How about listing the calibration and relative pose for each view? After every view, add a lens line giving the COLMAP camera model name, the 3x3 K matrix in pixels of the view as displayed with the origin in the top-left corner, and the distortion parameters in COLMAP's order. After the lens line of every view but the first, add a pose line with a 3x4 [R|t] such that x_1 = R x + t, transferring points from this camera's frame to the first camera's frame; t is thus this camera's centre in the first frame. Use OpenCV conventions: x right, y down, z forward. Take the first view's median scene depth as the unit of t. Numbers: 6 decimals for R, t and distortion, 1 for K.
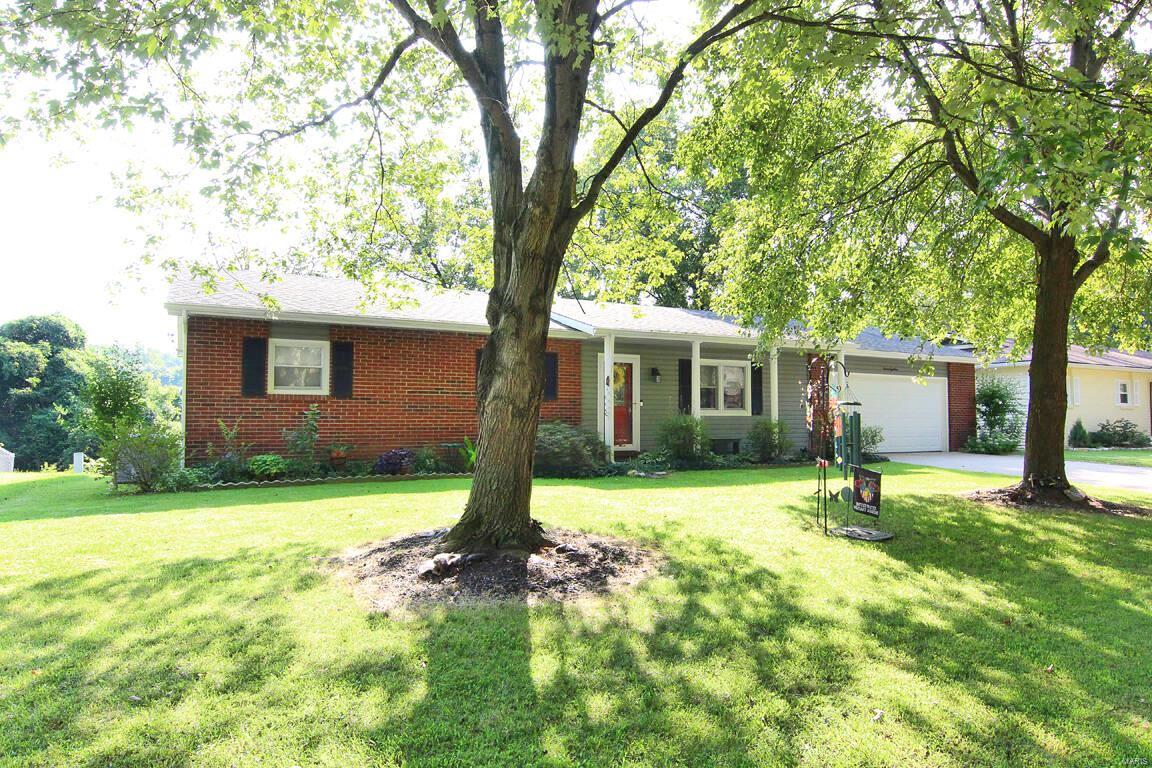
lens RADIAL K [[707.4, 0, 576.0], [0, 707.4, 384.0], [0, 0, 1]] dist [0.005208, 0.002271]
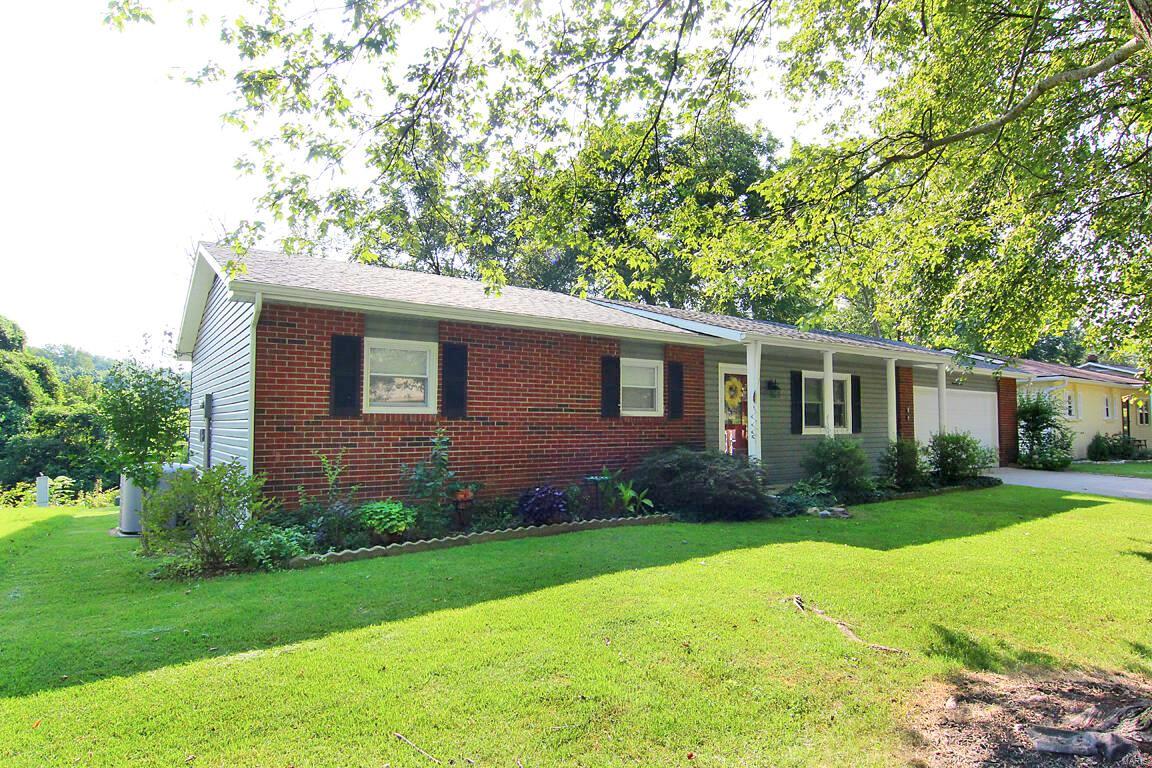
lens RADIAL K [[640.6, 0, 576.0], [0, 640.6, 384.0], [0, 0, 1]] dist [0.002053, -0.016386]
pose [[0.992156, 0.009841, 0.124615, -0.286277], [-0.008558, 0.999905, -0.010831, -0.010224], [-0.124710, 0.009680, 0.992146, 0.303772]]
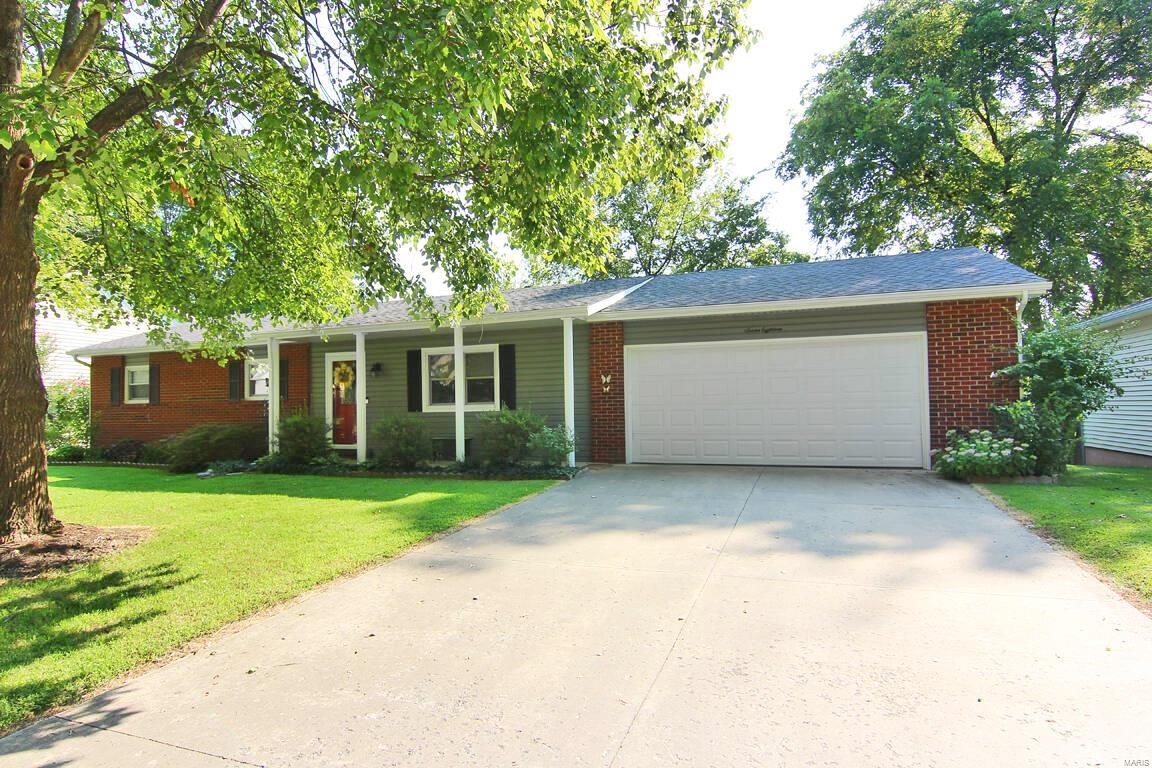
lens RADIAL K [[640.6, 0, 576.0], [0, 640.6, 384.0], [0, 0, 1]] dist [0.002053, -0.016386]
pose [[0.653582, -0.037619, -0.755920, 1.182136], [0.056405, 0.998408, -0.000918, 0.026927], [0.754751, -0.042038, 0.654663, 0.798806]]
